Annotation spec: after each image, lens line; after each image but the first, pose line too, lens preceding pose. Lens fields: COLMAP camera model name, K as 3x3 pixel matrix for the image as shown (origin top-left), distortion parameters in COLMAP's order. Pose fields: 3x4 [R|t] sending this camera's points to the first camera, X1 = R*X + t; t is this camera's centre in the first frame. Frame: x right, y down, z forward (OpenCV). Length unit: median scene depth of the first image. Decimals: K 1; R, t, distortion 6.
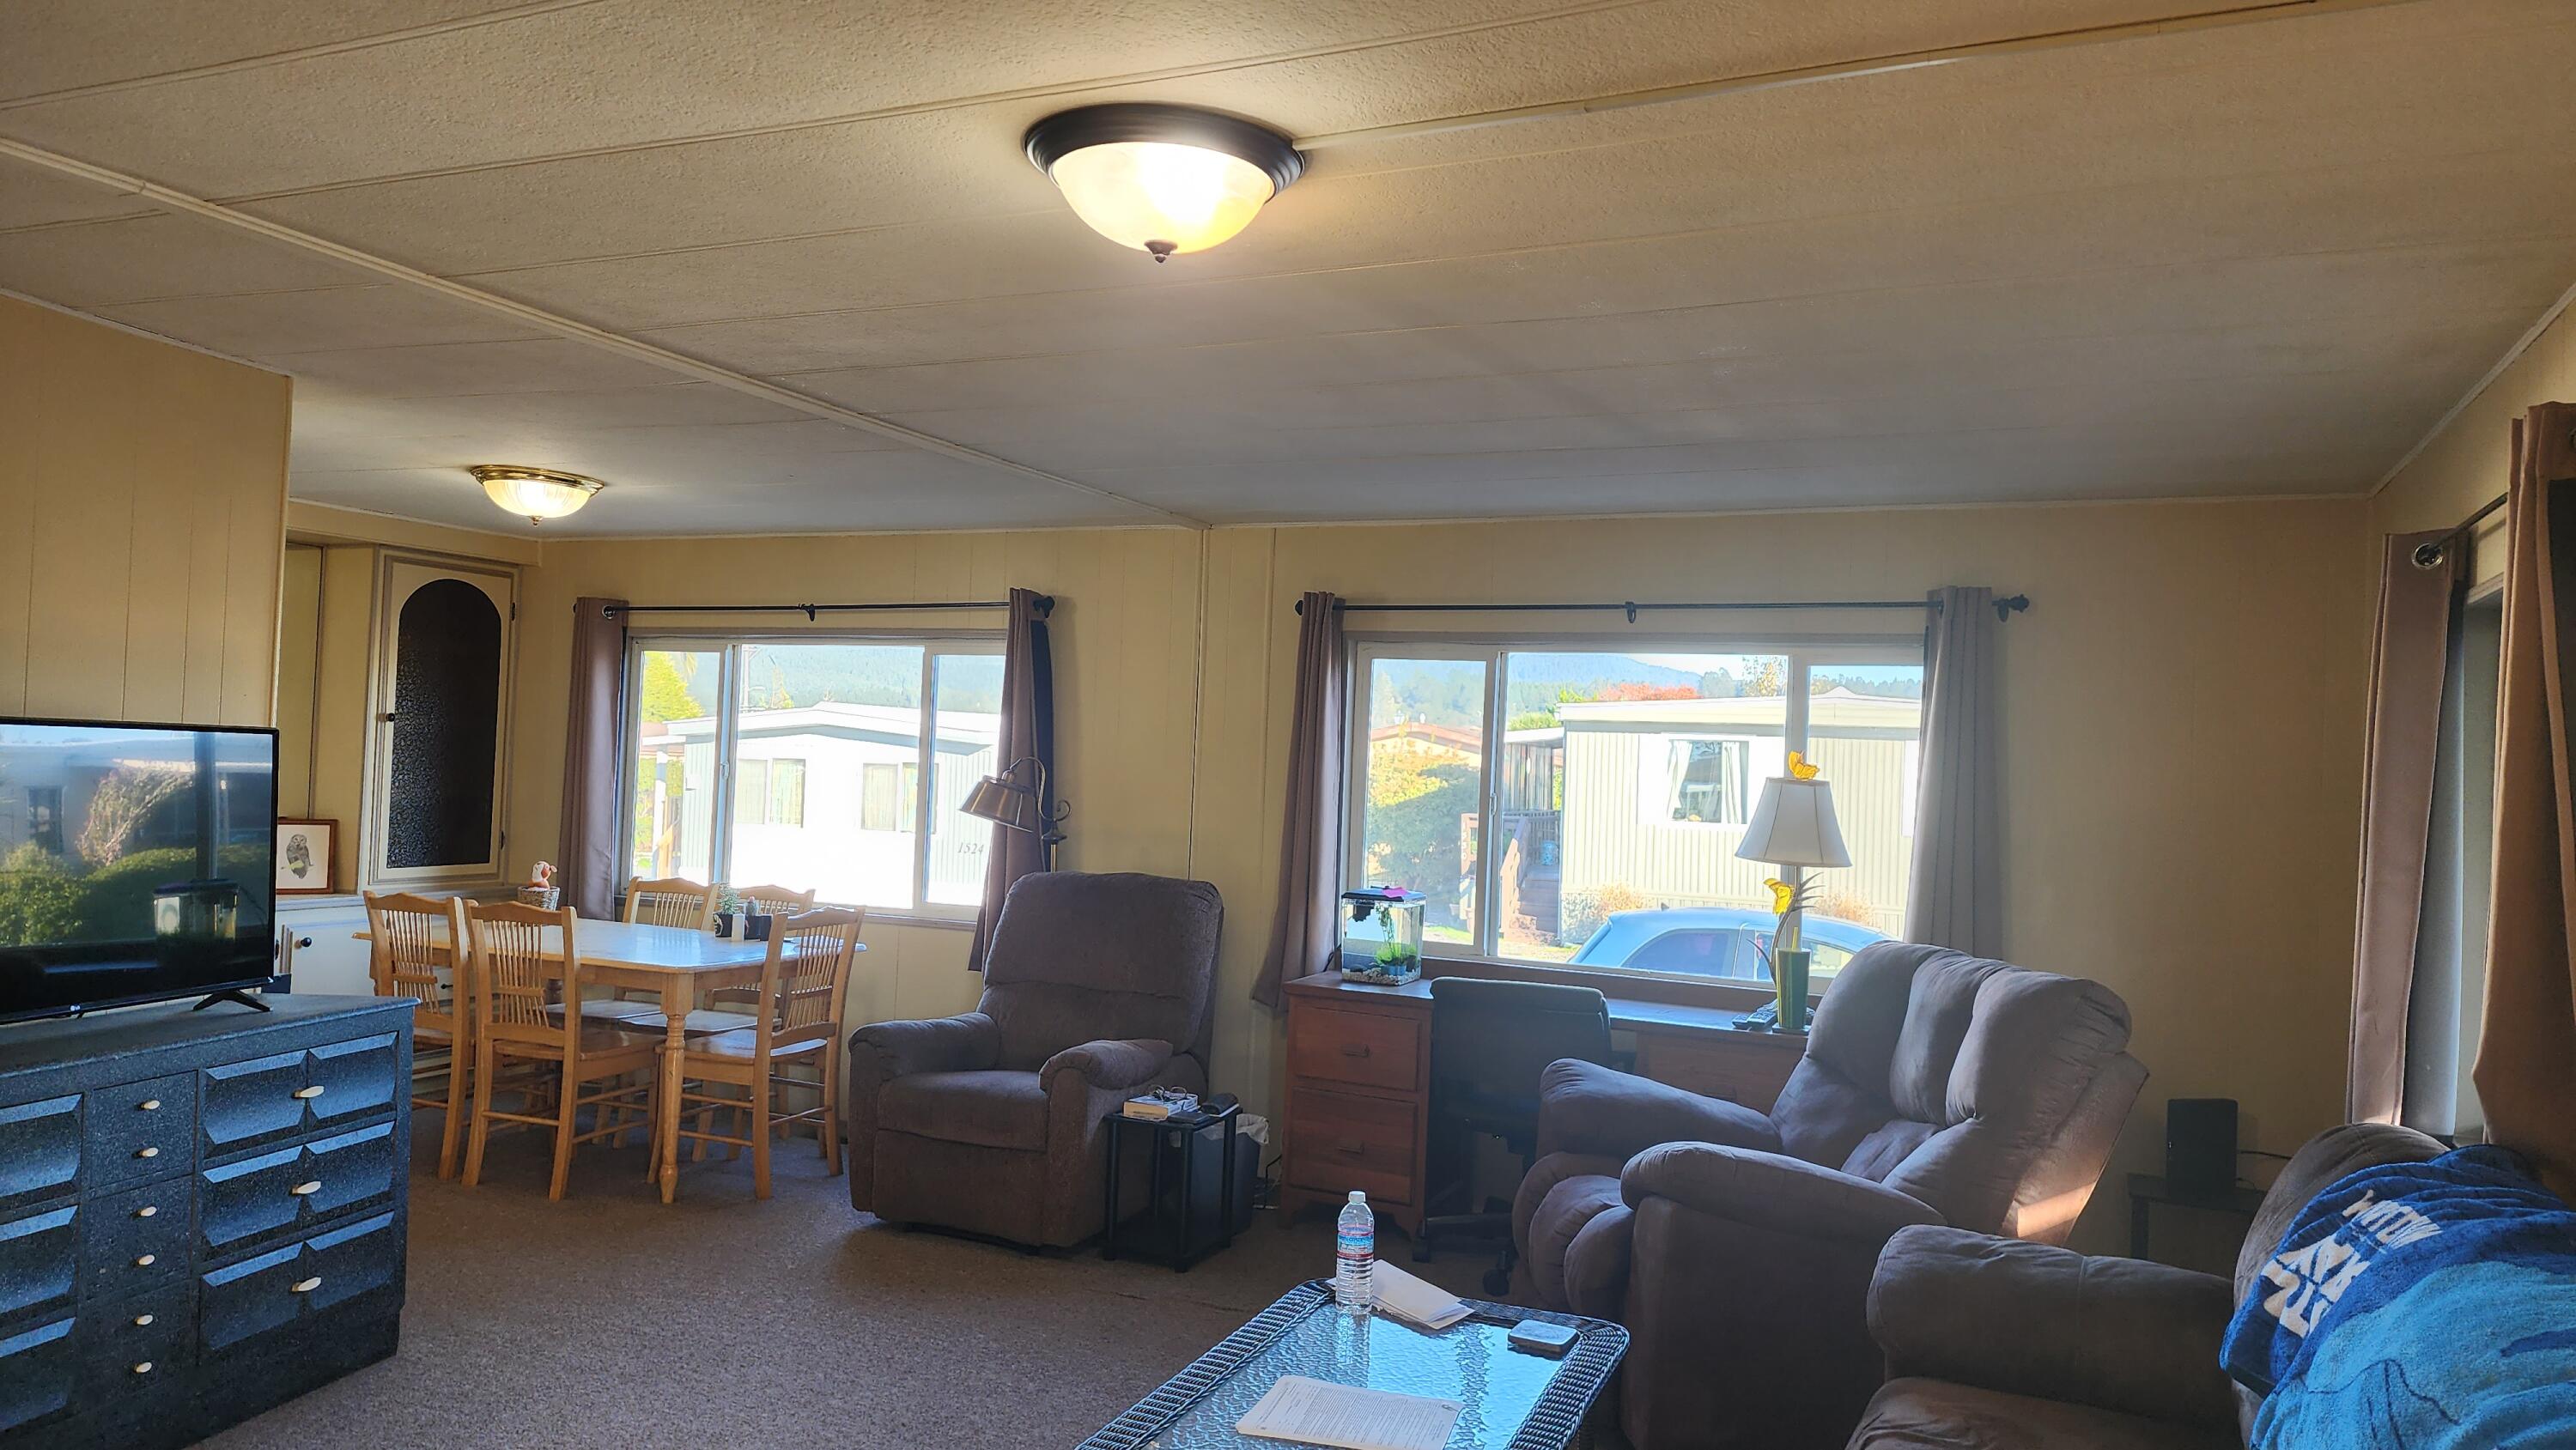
lens RADIAL K [[1717.6, 0, 1287.7], [0, 1717.6, 710.7], [0, 0, 1]] dist [0.040396, -0.024934]
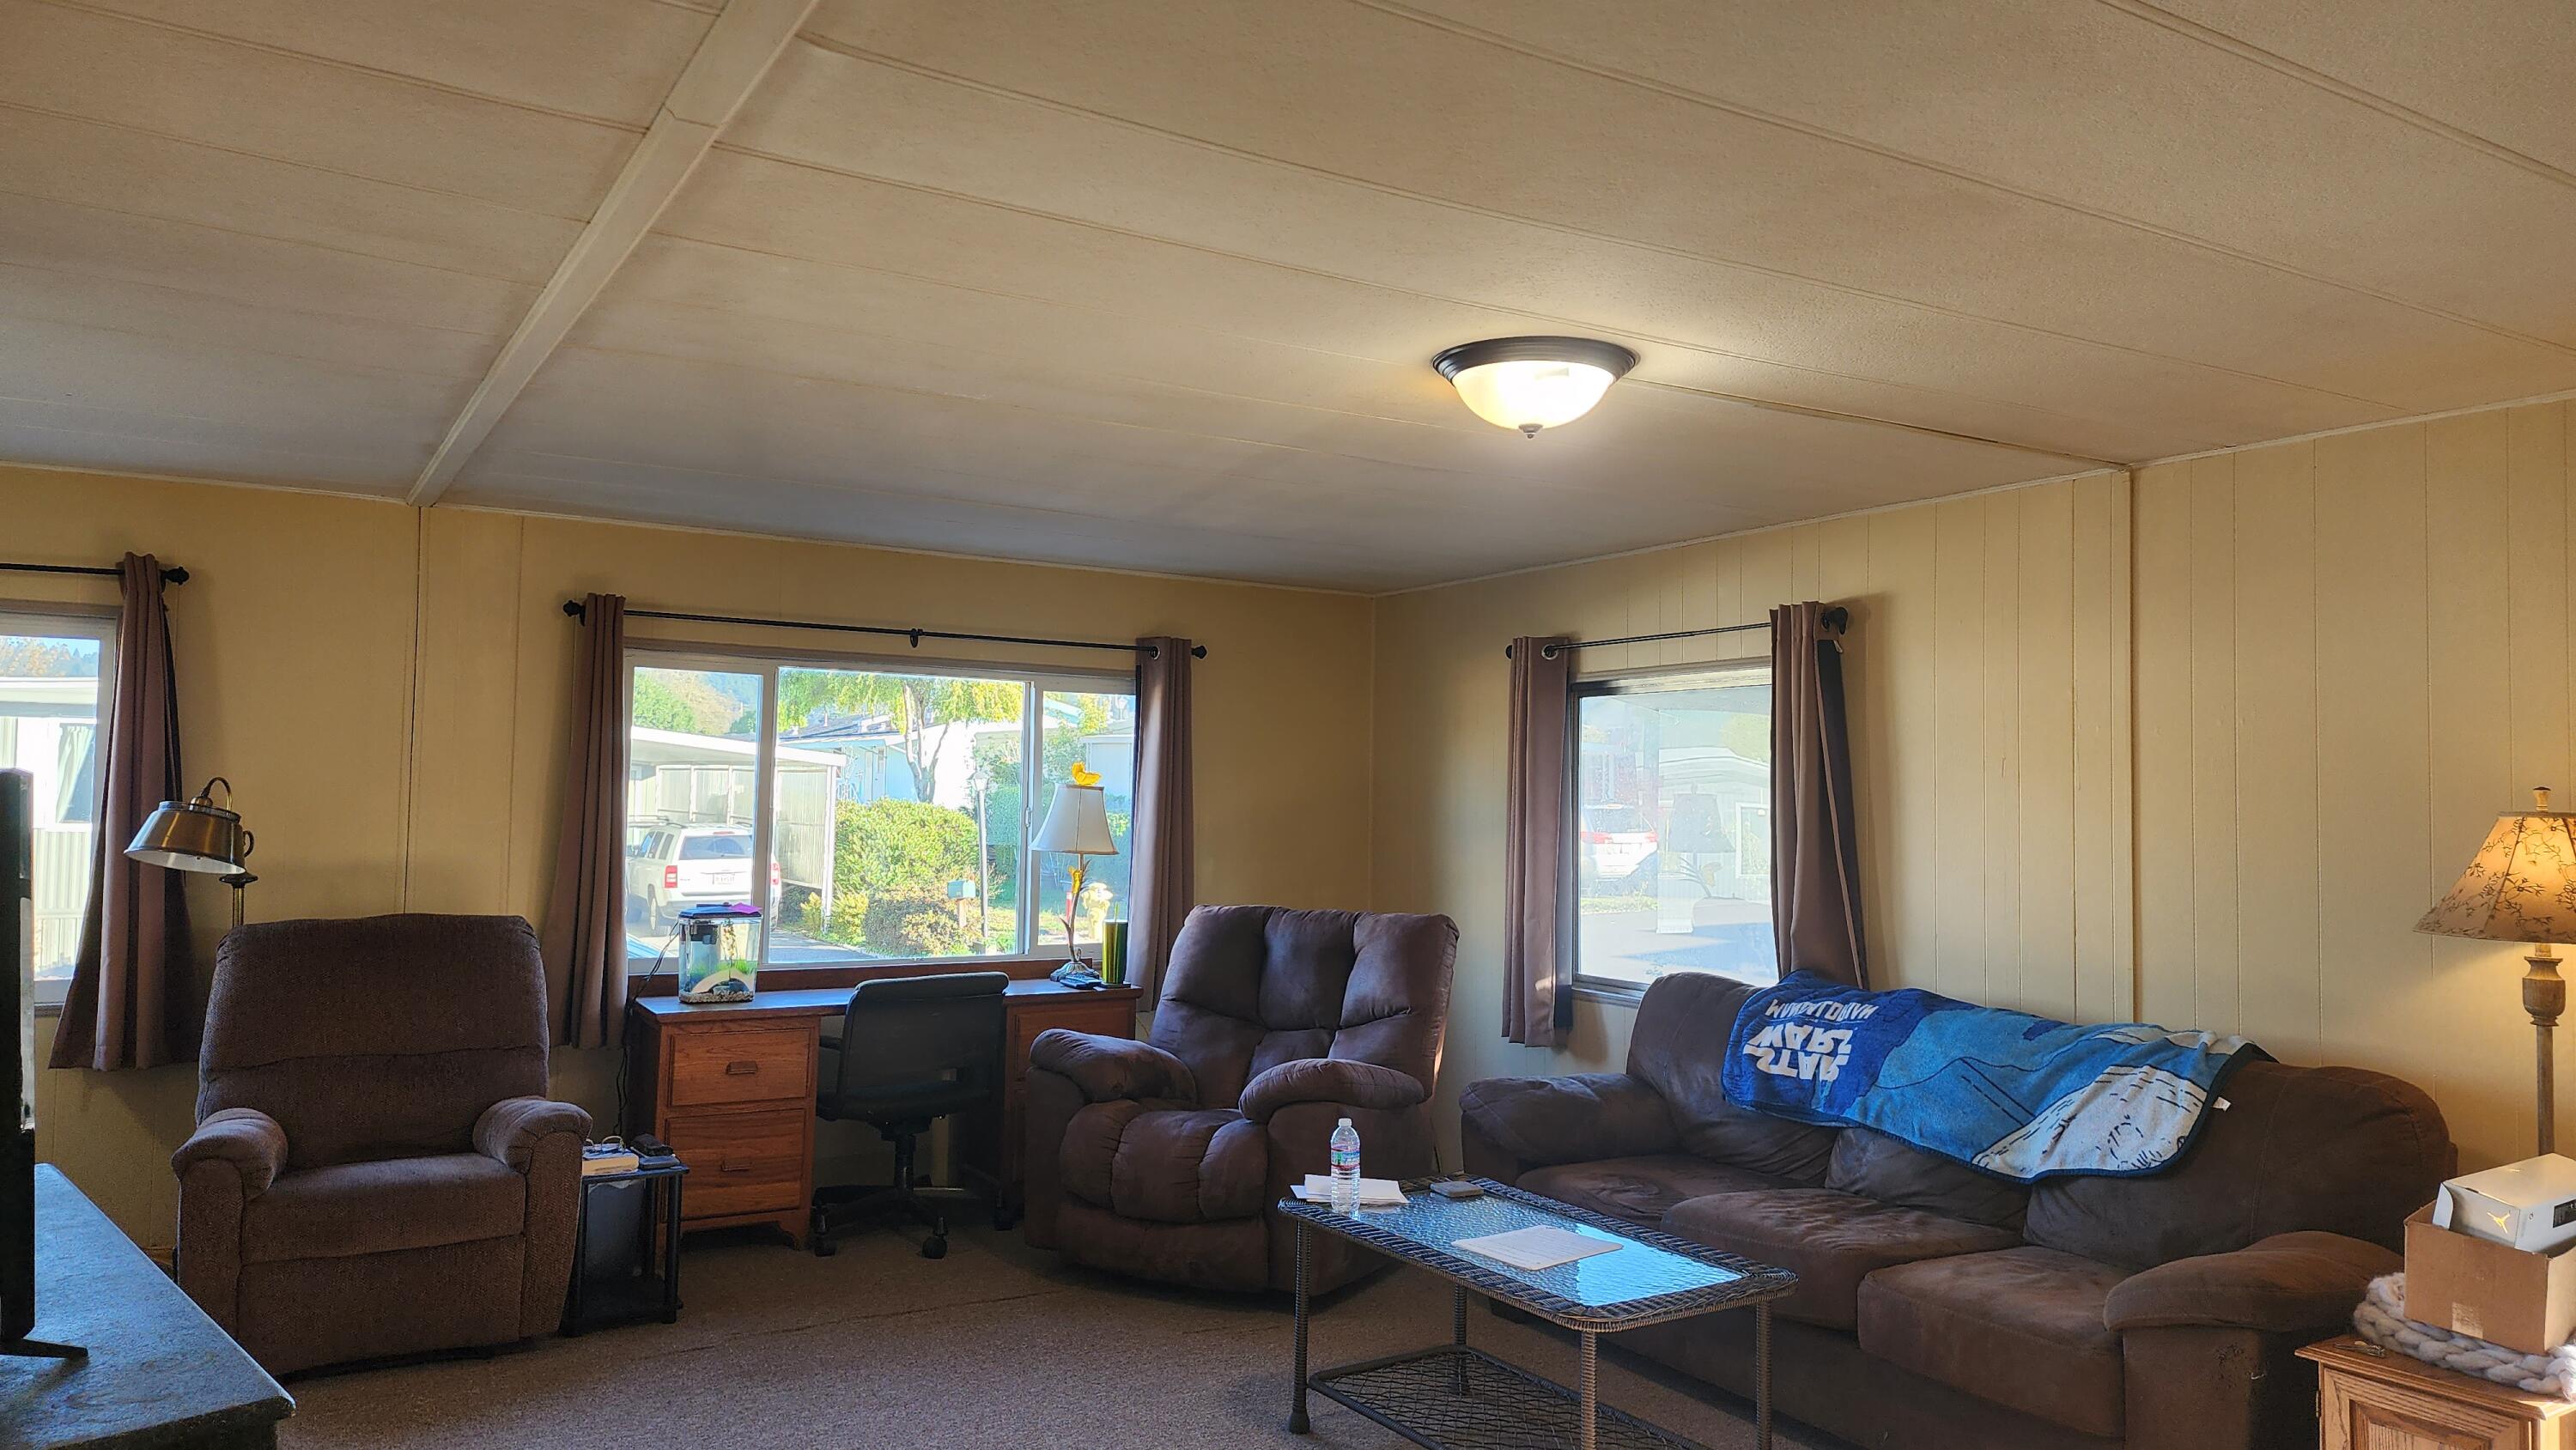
lens RADIAL K [[1717.6, 0, 1283.1], [0, 1717.6, 734.7], [0, 0, 1]] dist [0.040396, -0.024934]
pose [[0.559010, 0.005749, 0.829141, -0.624126], [-0.023668, 0.999679, 0.009026, -0.011216], [-0.828823, -0.024670, 0.558967, 0.192443]]
